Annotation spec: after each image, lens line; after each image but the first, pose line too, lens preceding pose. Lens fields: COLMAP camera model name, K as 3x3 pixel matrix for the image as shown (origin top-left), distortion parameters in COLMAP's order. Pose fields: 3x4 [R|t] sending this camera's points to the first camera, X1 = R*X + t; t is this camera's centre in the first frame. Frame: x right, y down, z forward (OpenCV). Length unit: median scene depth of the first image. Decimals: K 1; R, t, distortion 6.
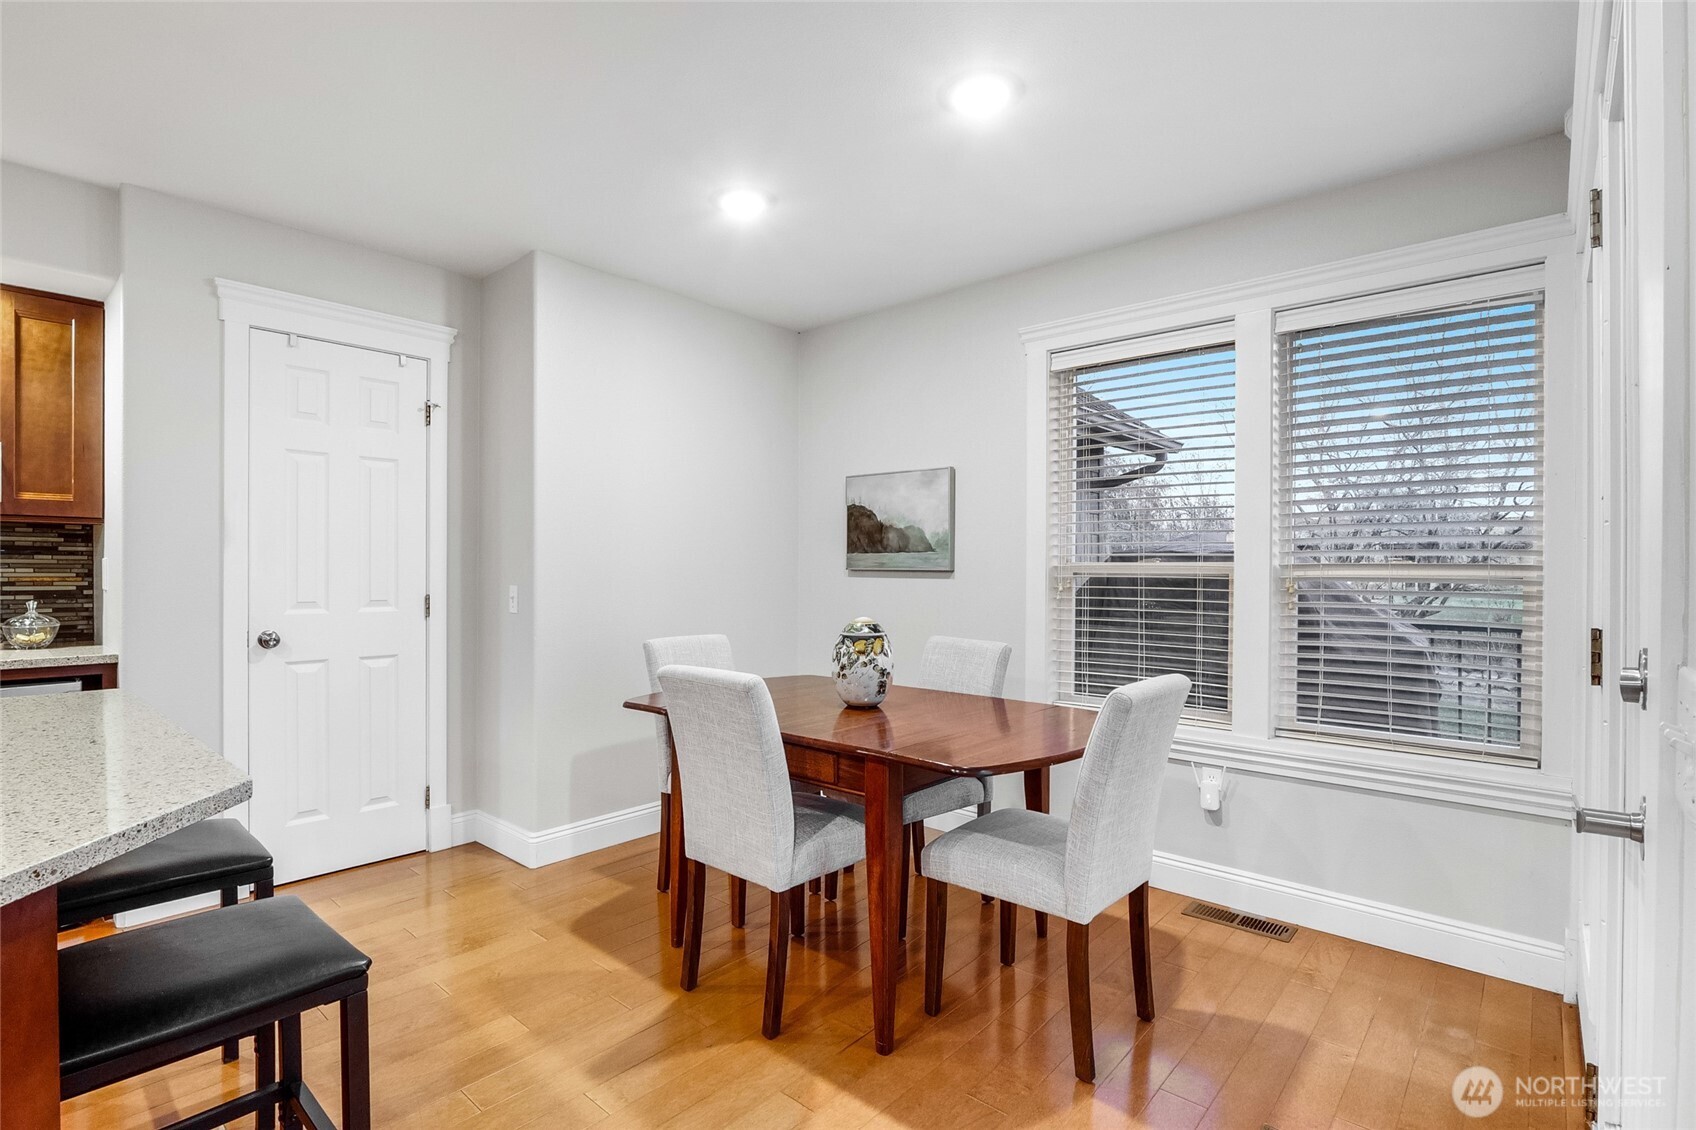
lens RADIAL K [[794.5, 0, 848.4], [0, 794.5, 572.2], [0, 0, 1]] dist [-0.011709, -0.000595]
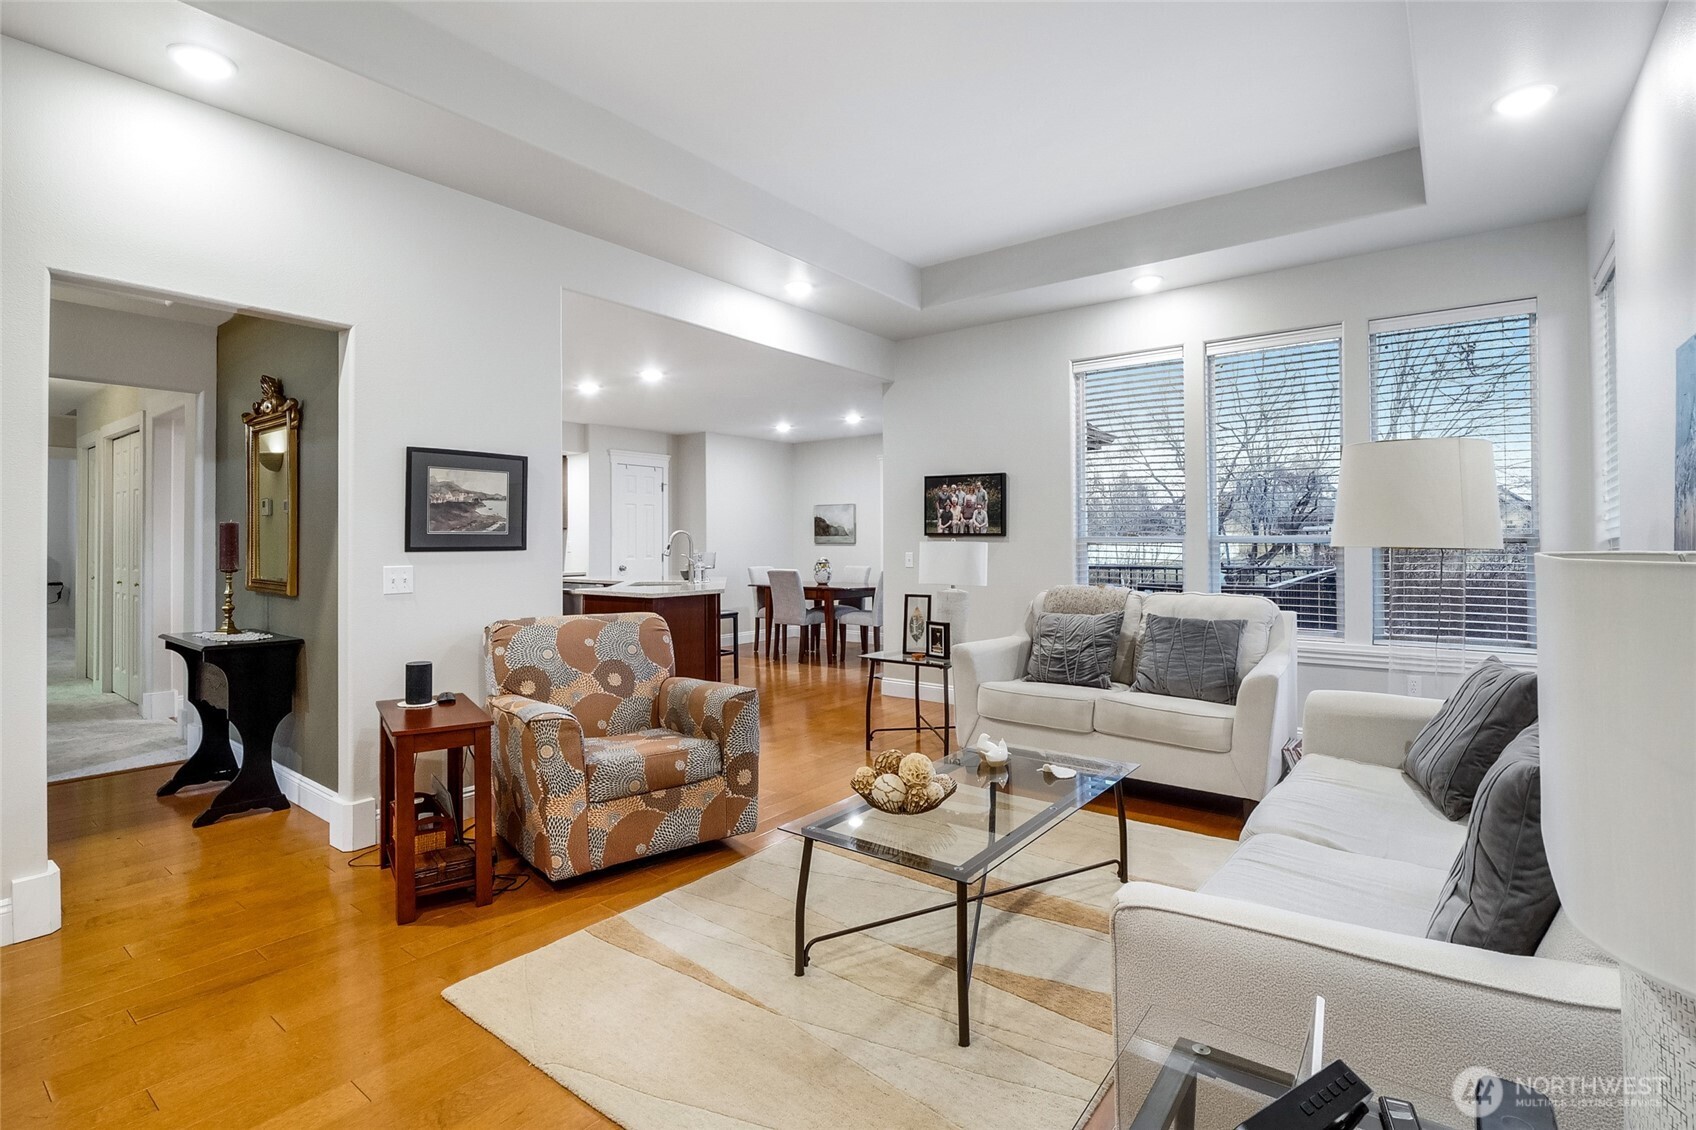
lens RADIAL K [[774.9, 0, 844.5], [0, 774.9, 530.6], [0, 0, 1]] dist [-0.001146, -0.000024]
pose [[0.998137, -0.008517, 0.060408, -0.075565], [0.009554, 0.999812, -0.016897, 0.000861], [-0.060253, 0.017442, 0.998031, -1.987568]]
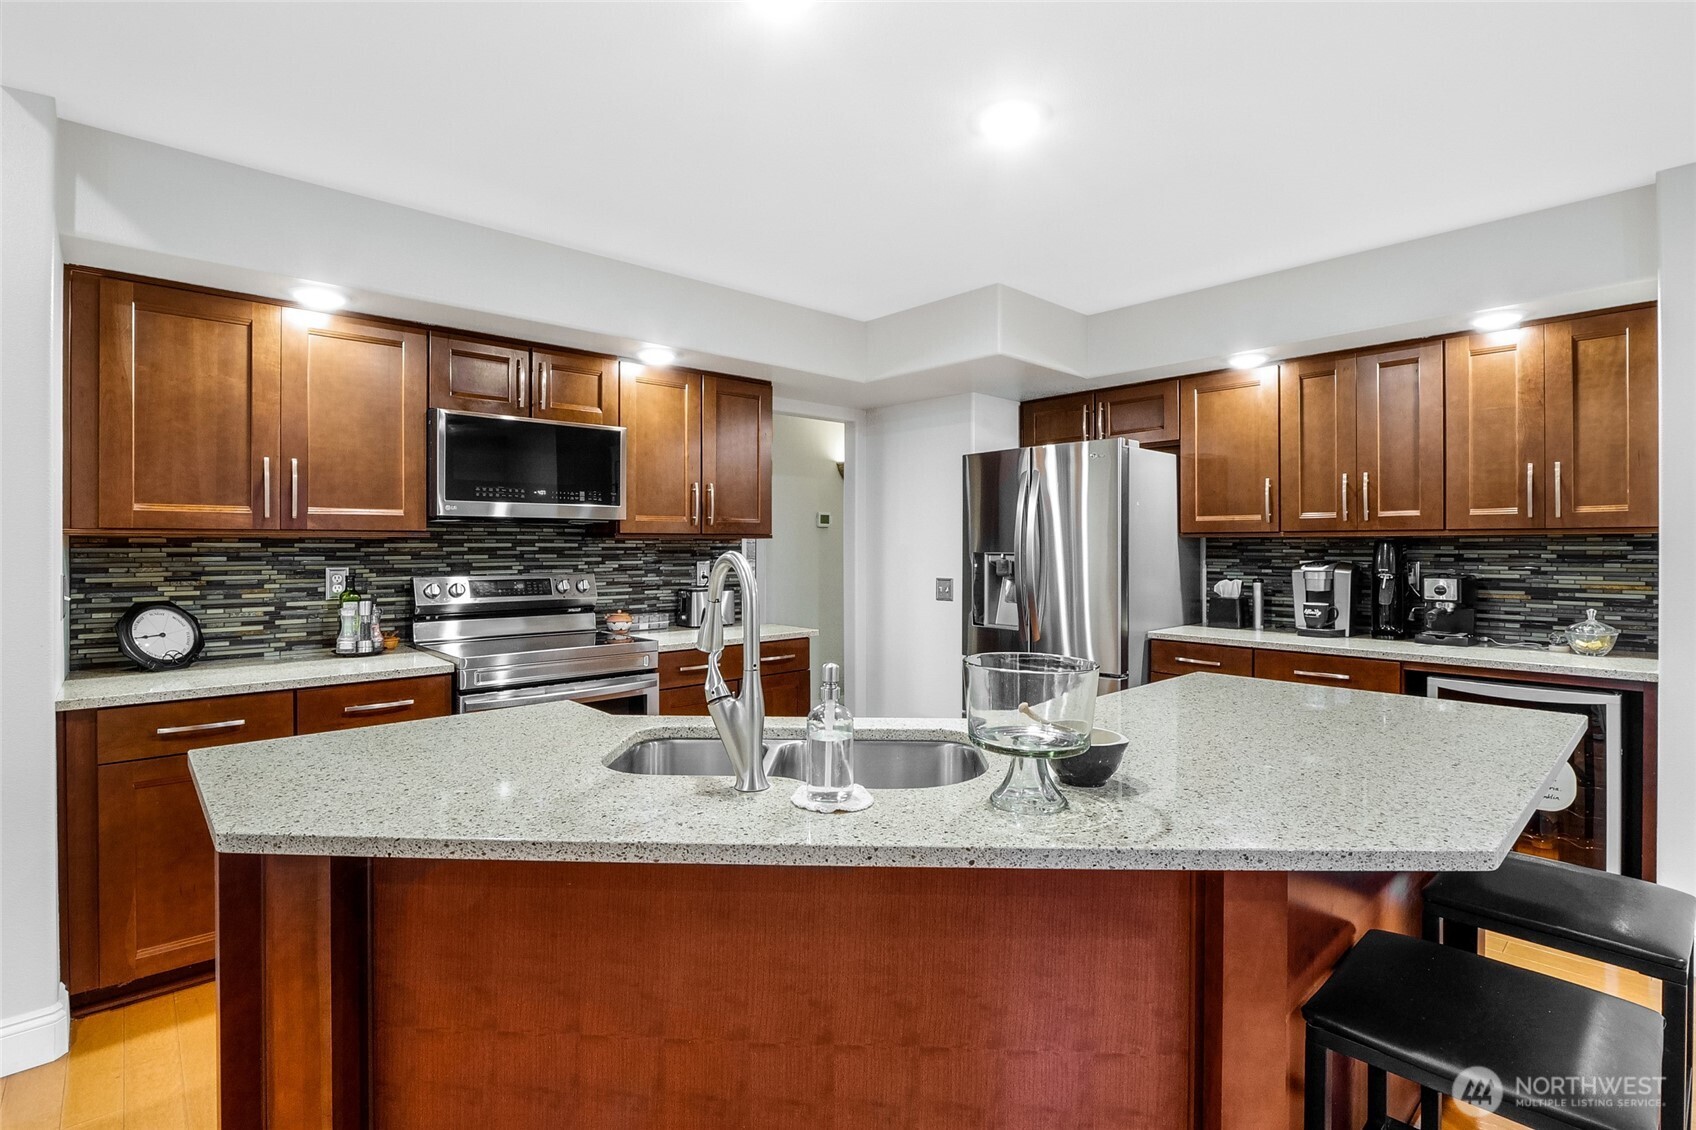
lens RADIAL K [[794.8, 0, 847.7], [0, 794.8, 550.4], [0, 0, 1]] dist [-0.012658, -0.000091]
pose [[-0.111193, -0.001064, -0.993798, 0.103464], [-0.002643, 0.999996, -0.000775, -0.036731], [0.993795, 0.002541, -0.111196, 0.127931]]
